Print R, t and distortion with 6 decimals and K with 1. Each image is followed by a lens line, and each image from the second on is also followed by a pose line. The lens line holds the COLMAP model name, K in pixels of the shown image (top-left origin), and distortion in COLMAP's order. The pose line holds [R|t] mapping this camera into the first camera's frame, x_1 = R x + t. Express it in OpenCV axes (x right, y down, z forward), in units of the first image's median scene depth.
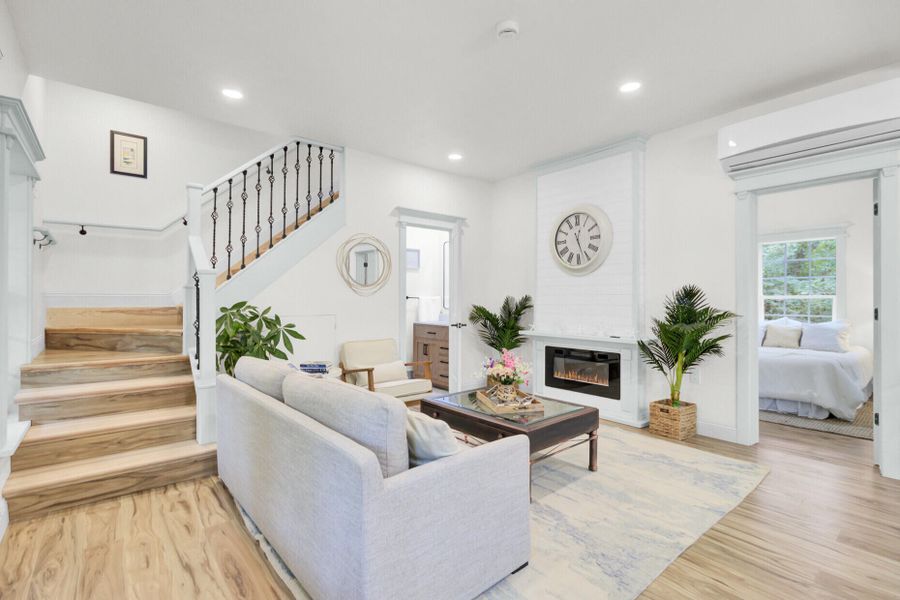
lens RADIAL K [[420.5, 0, 453.8], [0, 420.5, 293.1], [0, 0, 1]] dist [-0.000061, -0.000796]
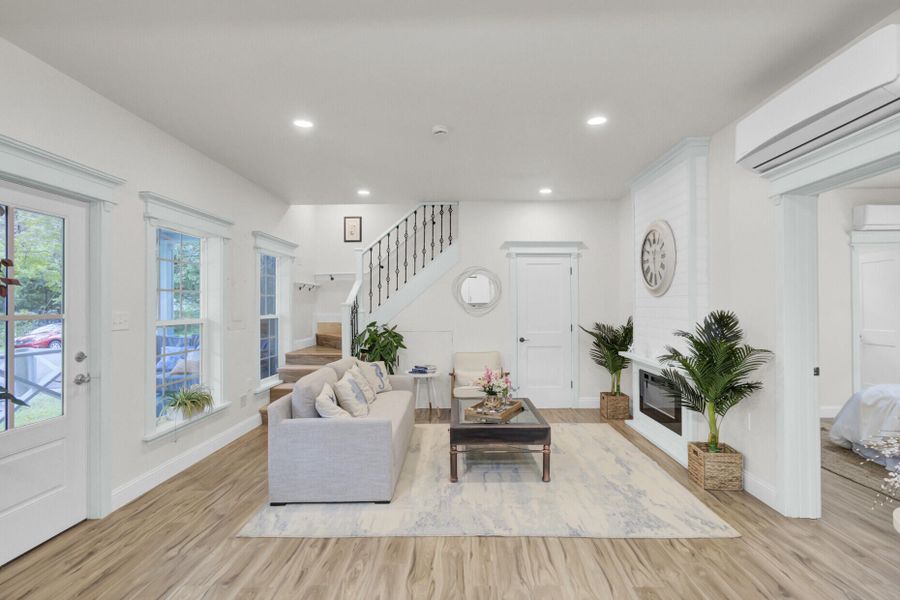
lens RADIAL K [[431.6, 0, 454.7], [0, 431.6, 300.9], [0, 0, 1]] dist [0.002017, 0.000355]
pose [[0.755031, -0.011917, -0.655580, 0.726467], [0.013426, 0.999906, -0.002714, -0.045366], [0.655551, -0.006753, 0.755120, -0.016710]]
